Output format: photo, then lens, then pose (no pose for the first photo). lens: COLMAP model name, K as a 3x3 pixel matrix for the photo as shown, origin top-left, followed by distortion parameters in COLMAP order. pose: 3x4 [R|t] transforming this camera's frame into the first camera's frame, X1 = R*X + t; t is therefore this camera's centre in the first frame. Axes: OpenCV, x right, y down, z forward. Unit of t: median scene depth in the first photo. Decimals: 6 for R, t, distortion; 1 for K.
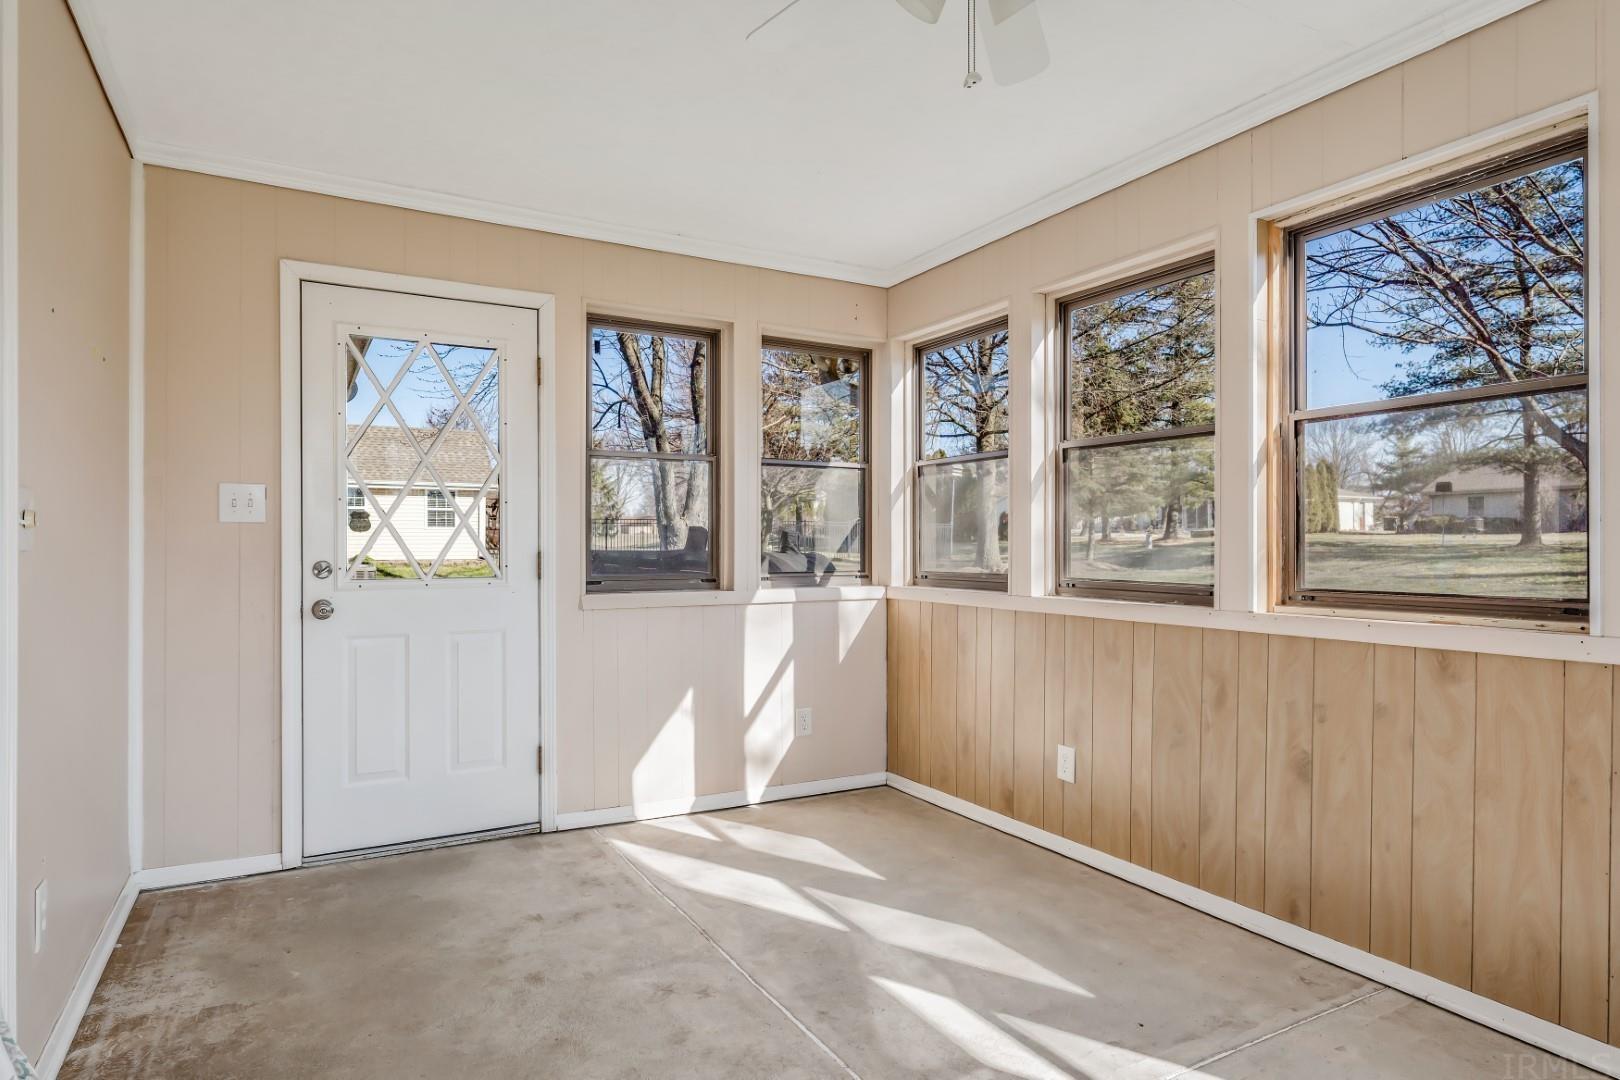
lens RADIAL K [[929.8, 0, 810.8], [0, 929.8, 541.4], [0, 0, 1]] dist [0.001819, 0.001916]
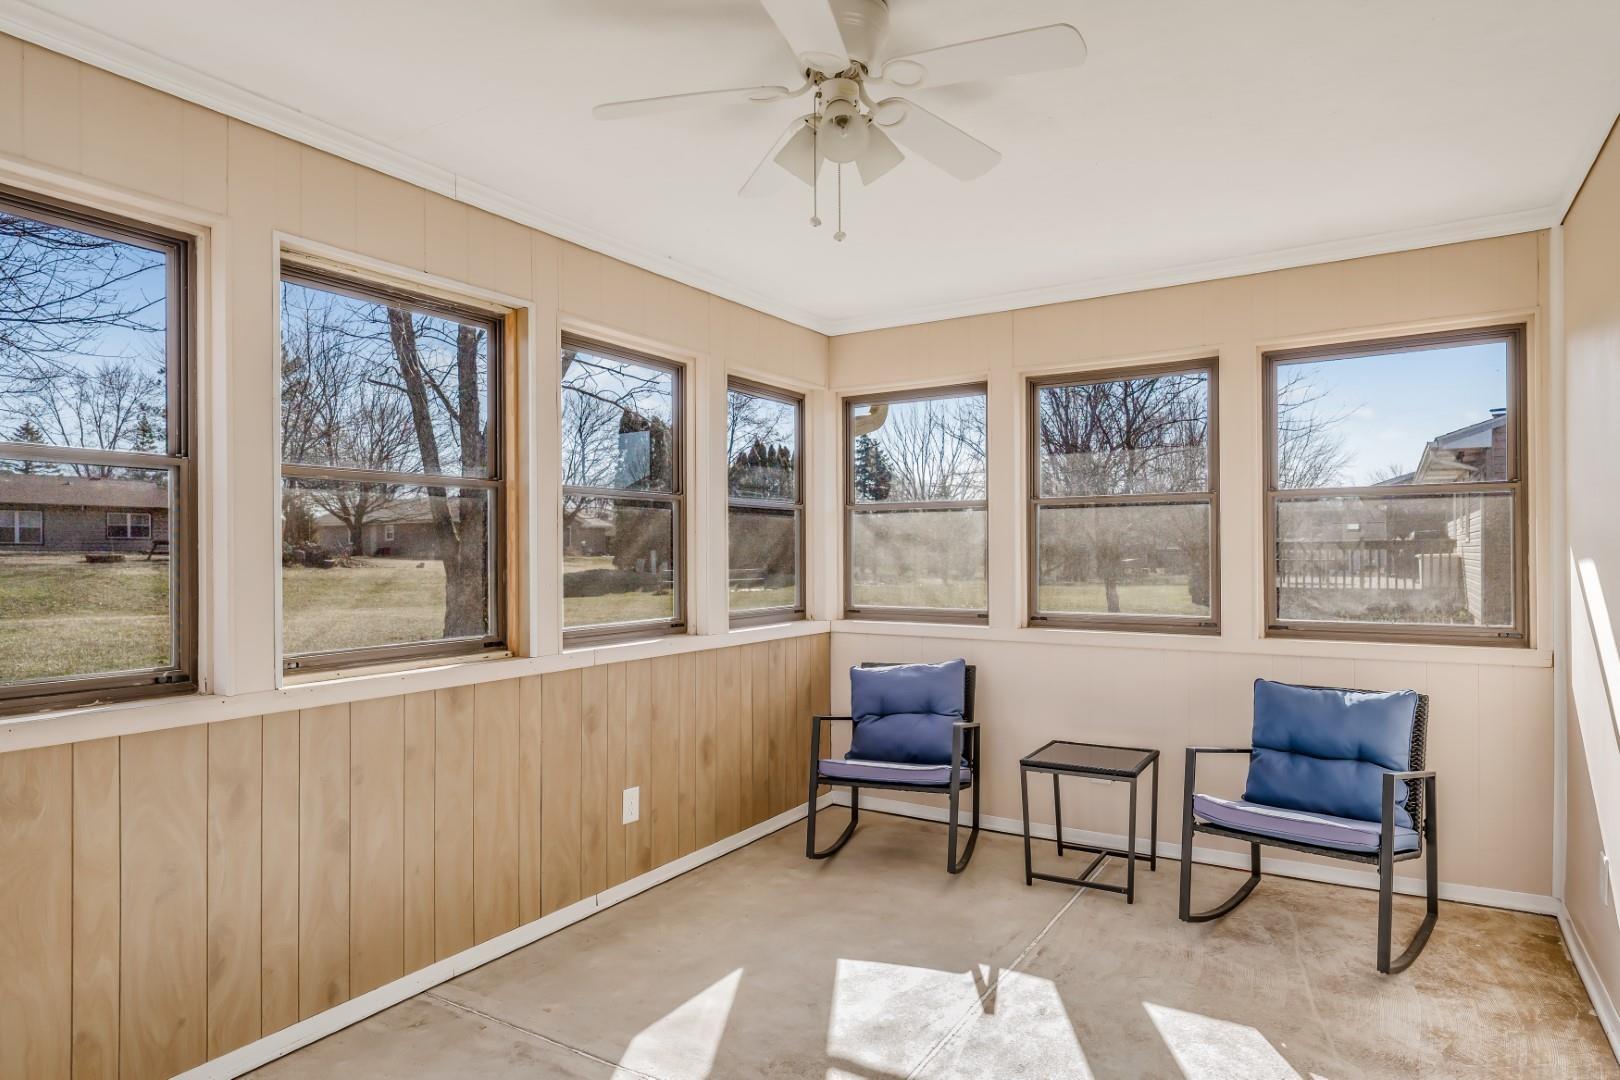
lens RADIAL K [[929.8, 0, 812.3], [0, 929.8, 550.0], [0, 0, 1]] dist [0.001819, 0.001916]
pose [[-0.479676, 0.004881, 0.877432, -0.589892], [0.003284, 0.999988, -0.003767, -0.054861], [-0.877439, 0.001075, -0.479686, 1.089503]]
